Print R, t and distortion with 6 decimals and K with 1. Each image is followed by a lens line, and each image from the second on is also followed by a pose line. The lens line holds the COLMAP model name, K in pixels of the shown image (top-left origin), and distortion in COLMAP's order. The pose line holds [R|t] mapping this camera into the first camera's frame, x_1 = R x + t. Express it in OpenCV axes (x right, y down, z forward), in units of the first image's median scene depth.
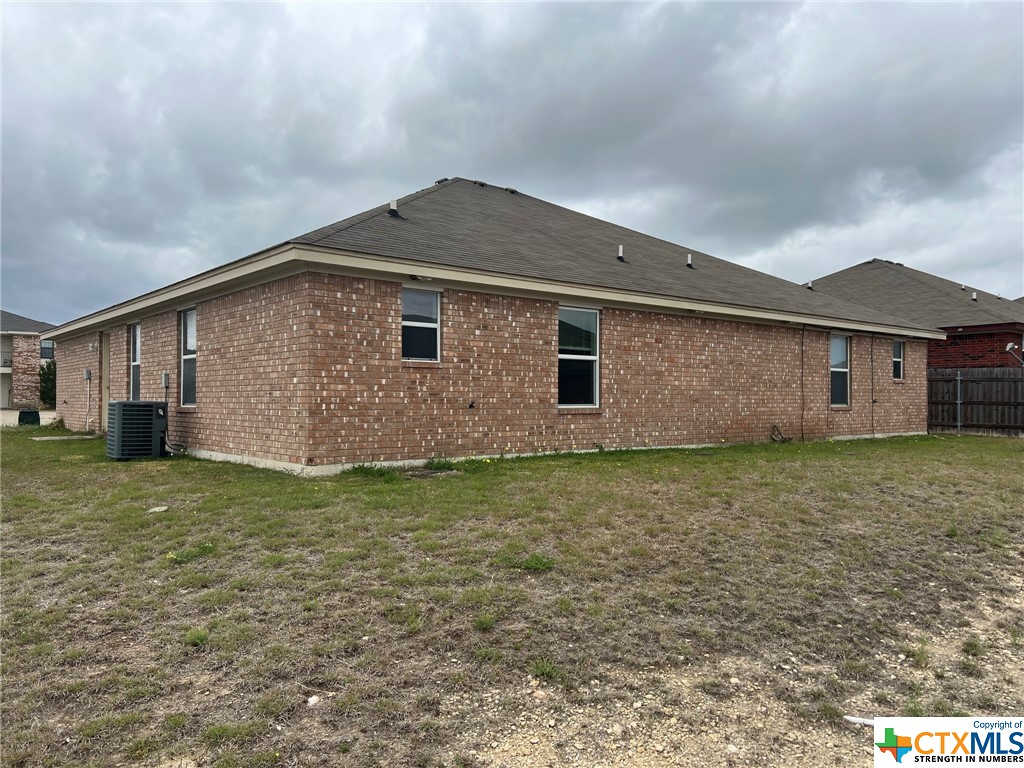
lens RADIAL K [[771.3, 0, 512.1], [0, 771.3, 382.4], [0, 0, 1]] dist [0.027578, -0.025336]
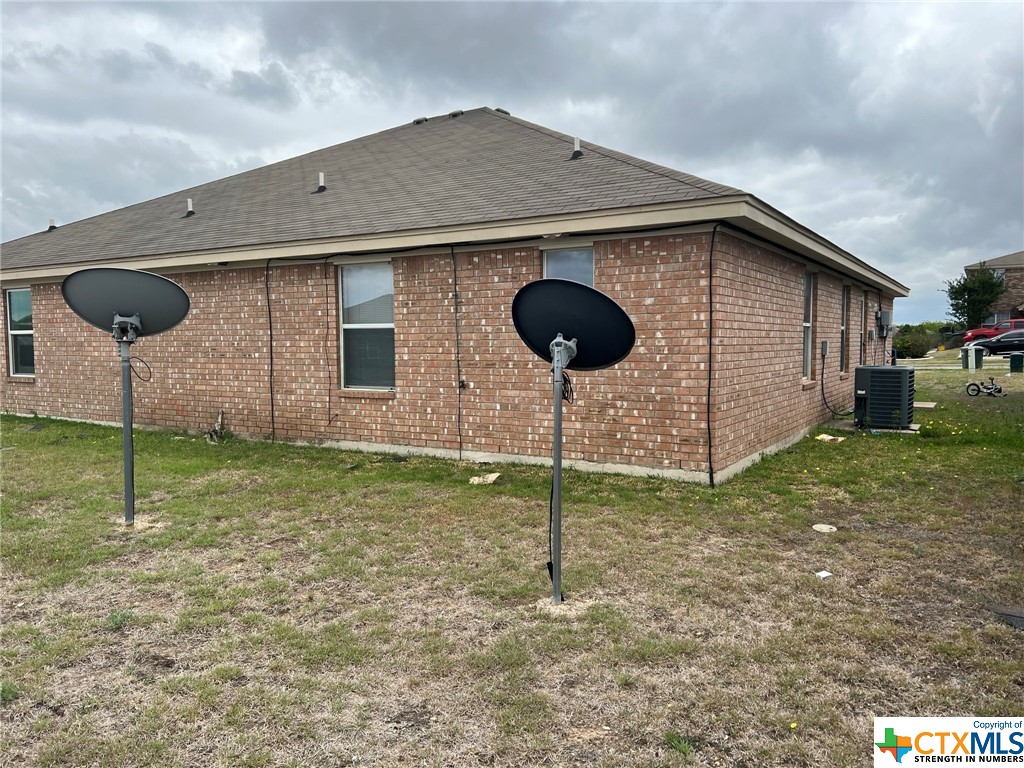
lens RADIAL K [[771.3, 0, 512.1], [0, 771.3, 387.2], [0, 0, 1]] dist [0.027578, -0.025336]
pose [[0.329283, 0.031293, -0.943713, 1.128670], [0.008570, 0.999310, 0.036127, 0.010421], [0.944193, -0.019983, 0.328787, 1.045029]]
